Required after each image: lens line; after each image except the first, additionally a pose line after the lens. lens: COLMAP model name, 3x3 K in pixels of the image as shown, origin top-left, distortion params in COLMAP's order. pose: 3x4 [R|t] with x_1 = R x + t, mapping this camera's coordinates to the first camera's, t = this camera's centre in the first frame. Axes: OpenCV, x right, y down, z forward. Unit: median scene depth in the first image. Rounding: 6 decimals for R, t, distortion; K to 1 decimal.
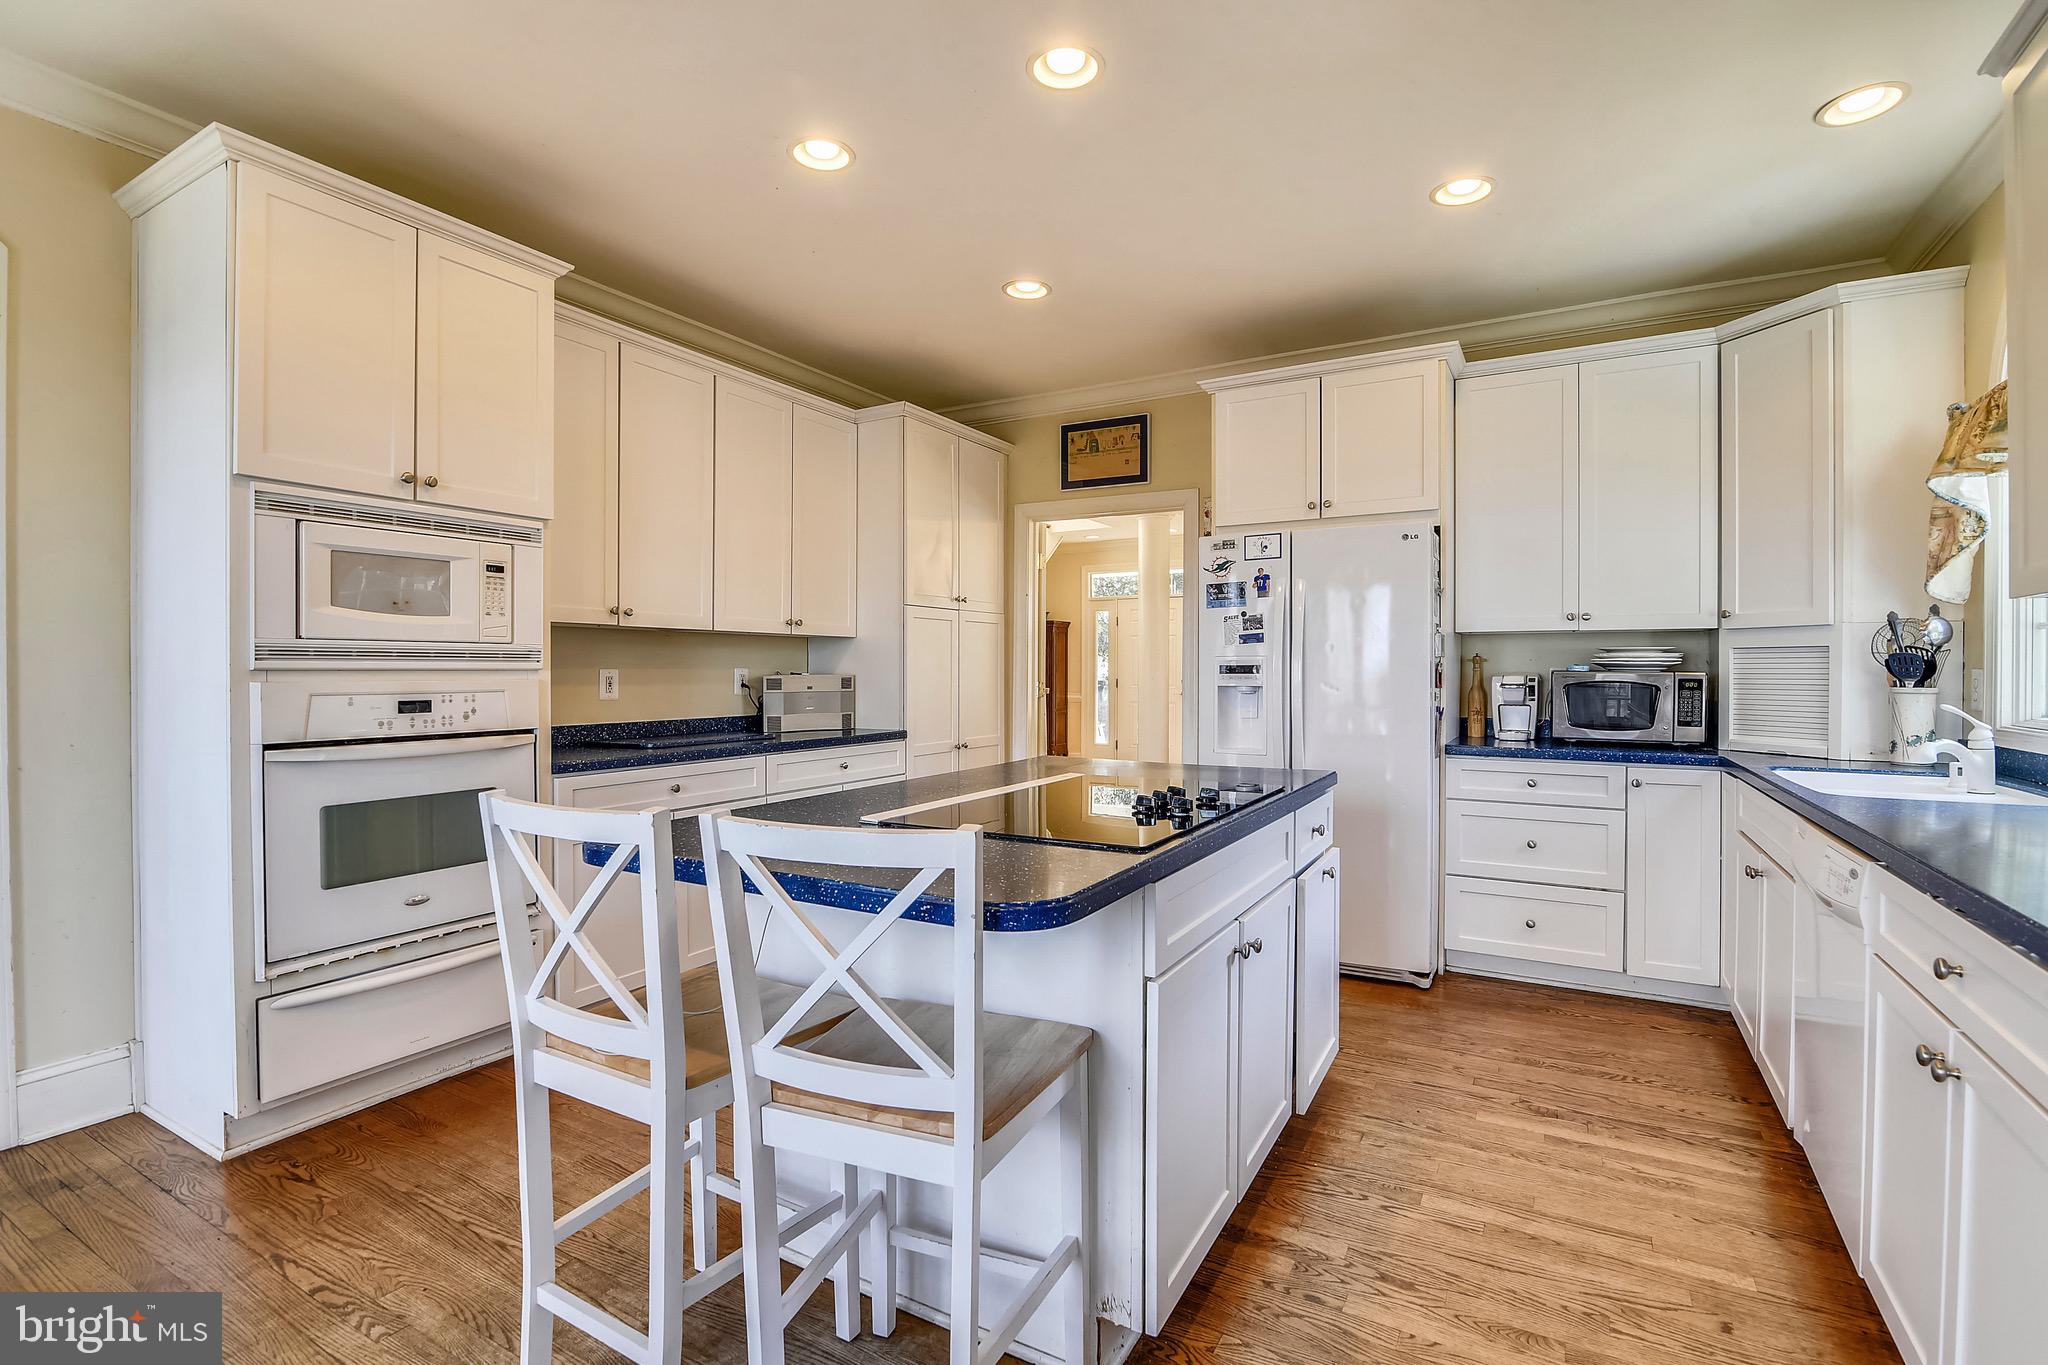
lens RADIAL K [[956.8, 0, 1033.0], [0, 956.8, 689.4], [0, 0, 1]] dist [-0.009613, -0.000407]
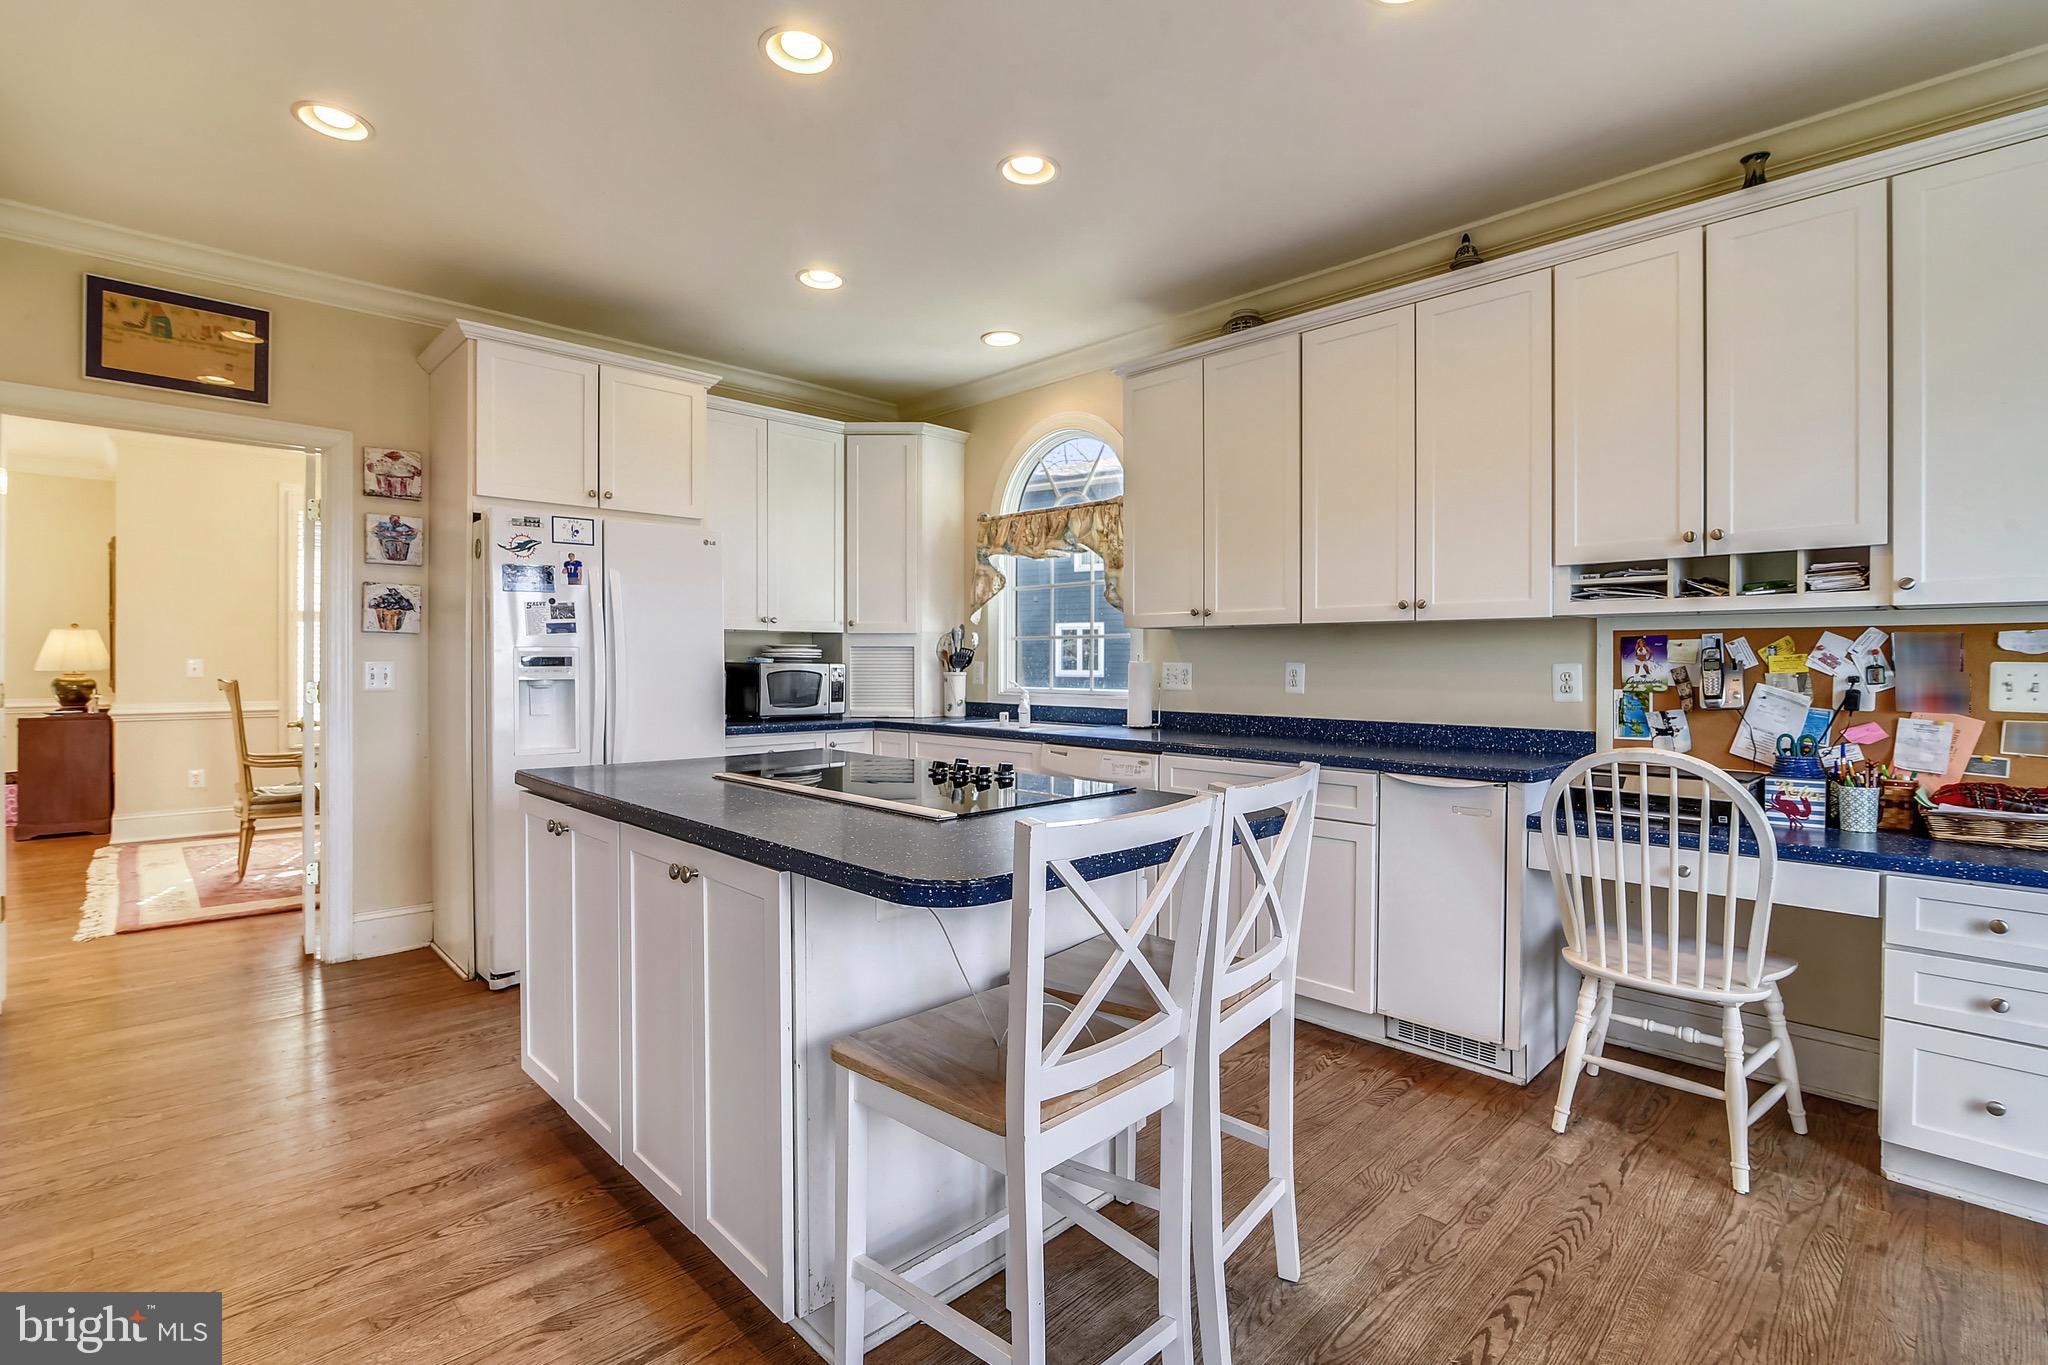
lens RADIAL K [[956.8, 0, 1025.4], [0, 956.8, 669.7], [0, 0, 1]] dist [-0.009613, -0.000407]
pose [[0.275144, -0.009838, 0.961353, -0.539352], [0.017100, 0.999840, 0.005337, -0.010184], [-0.961251, 0.014971, 0.275268, 0.315544]]
